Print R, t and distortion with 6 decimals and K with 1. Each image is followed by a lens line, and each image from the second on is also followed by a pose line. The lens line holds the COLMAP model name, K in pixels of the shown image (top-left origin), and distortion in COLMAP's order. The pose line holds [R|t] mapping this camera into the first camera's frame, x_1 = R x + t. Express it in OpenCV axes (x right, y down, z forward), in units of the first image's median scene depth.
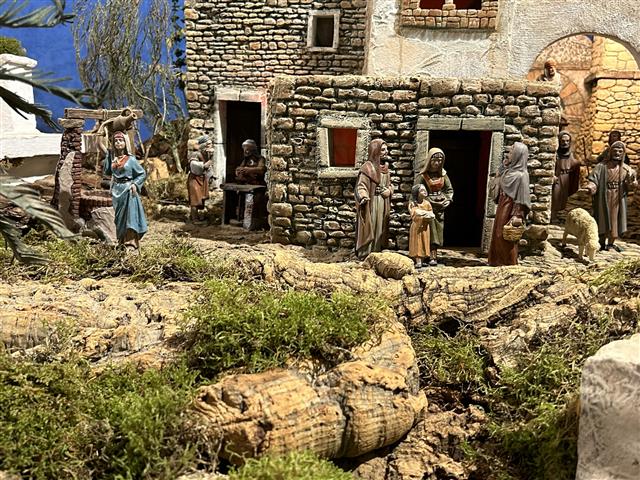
lens RADIAL K [[682.2, 0, 322.8], [0, 682.2, 244.3], [0, 0, 1]] dist [0.160946, -0.378379]
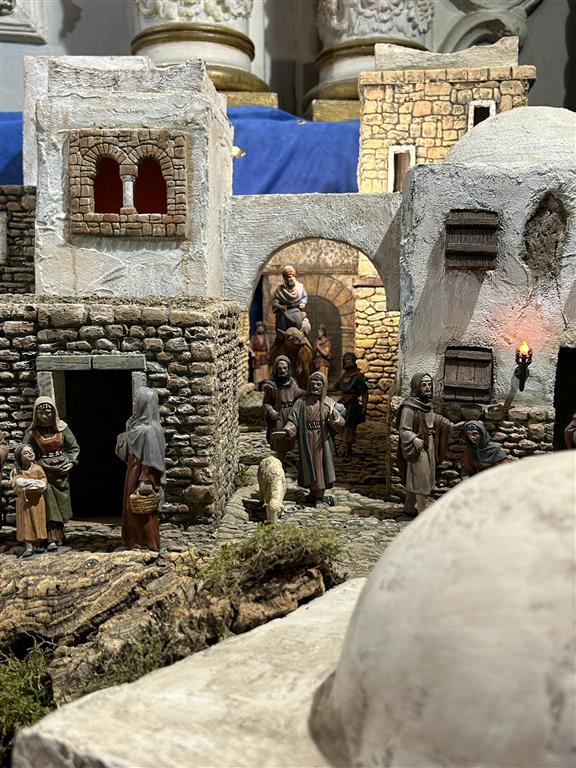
lens RADIAL K [[818.6, 0, 288.0], [0, 818.6, 384.0], [0, 0, 1]] dist [0.160946, -0.378379]
pose [[0.991465, -0.040378, 0.123965, 0.301935], [0.052164, 0.994265, -0.093355, -0.050388], [-0.119484, 0.099025, 0.987885, 0.048621]]
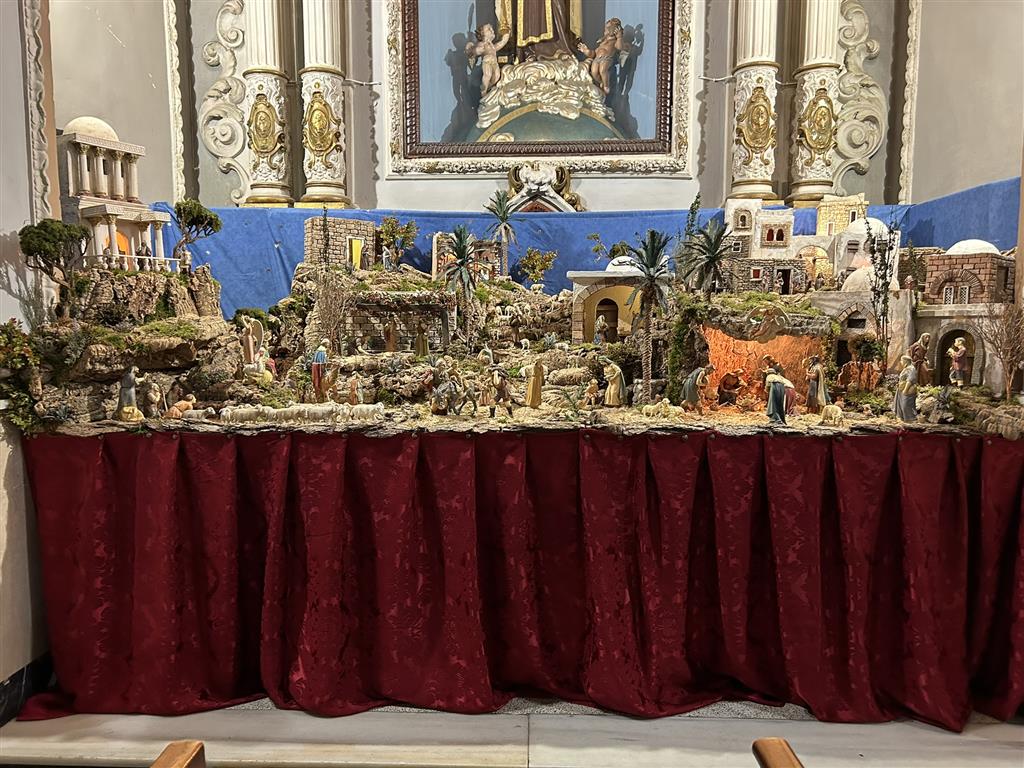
lens RADIAL K [[768.2, 0, 508.6], [0, 768.2, 391.5], [0, 0, 1]] dist [0.046309, -0.055804]
pose [[0.999366, -0.015908, -0.031856, -1.458705], [0.013137, 0.996263, -0.085367, 1.044242], [0.033095, 0.084894, 0.995840, -4.049165]]
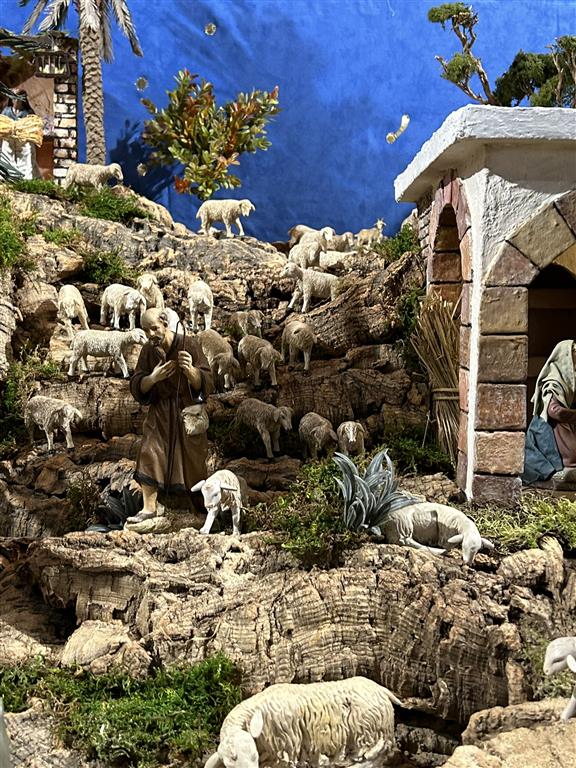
lens RADIAL K [[912.8, 0, 288.0], [0, 912.8, 384.0], [0, 0, 1]] dist [0.173609, -0.535183]
pose [[0.983448, -0.024313, 0.179551, -1.623574], [0.036220, 0.997335, -0.063334, 0.222786], [-0.177532, 0.068789, 0.981708, -0.097527]]
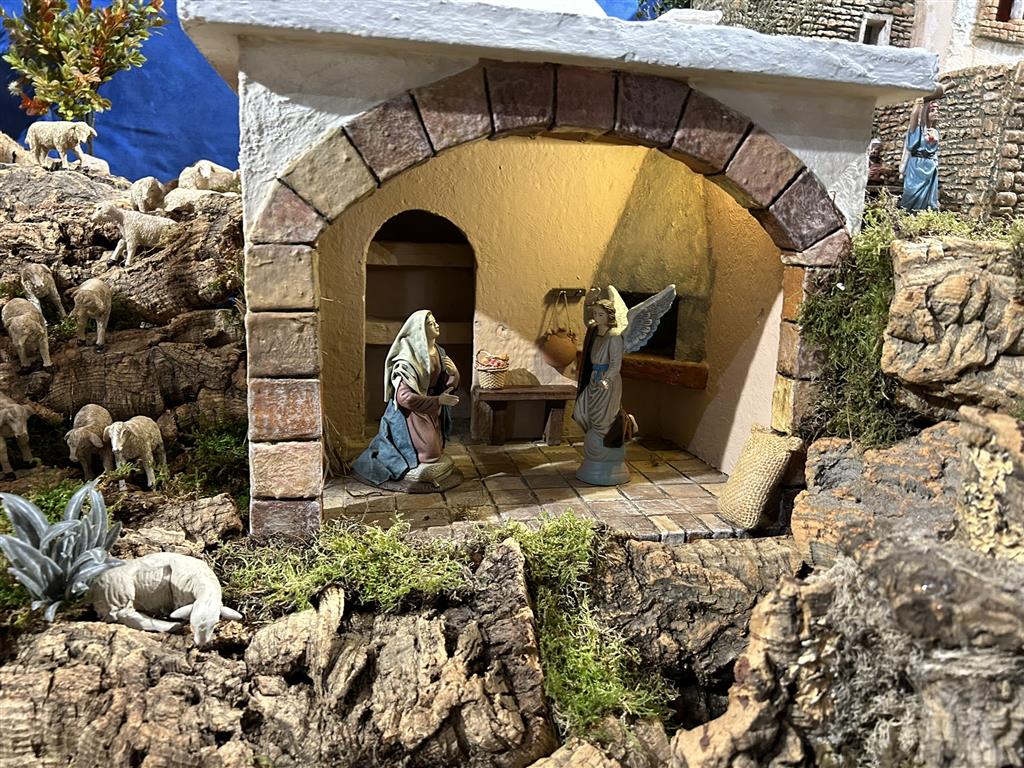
lens RADIAL K [[790.0, 0, 529.4], [0, 790.0, 385.8], [0, 0, 1]] dist [0.047521, -0.068504]
pose [[0.922222, -0.059716, 0.382021, -1.231409], [0.050218, 0.998132, 0.034796, 0.153202], [-0.383385, -0.012905, 0.923498, 0.223310]]
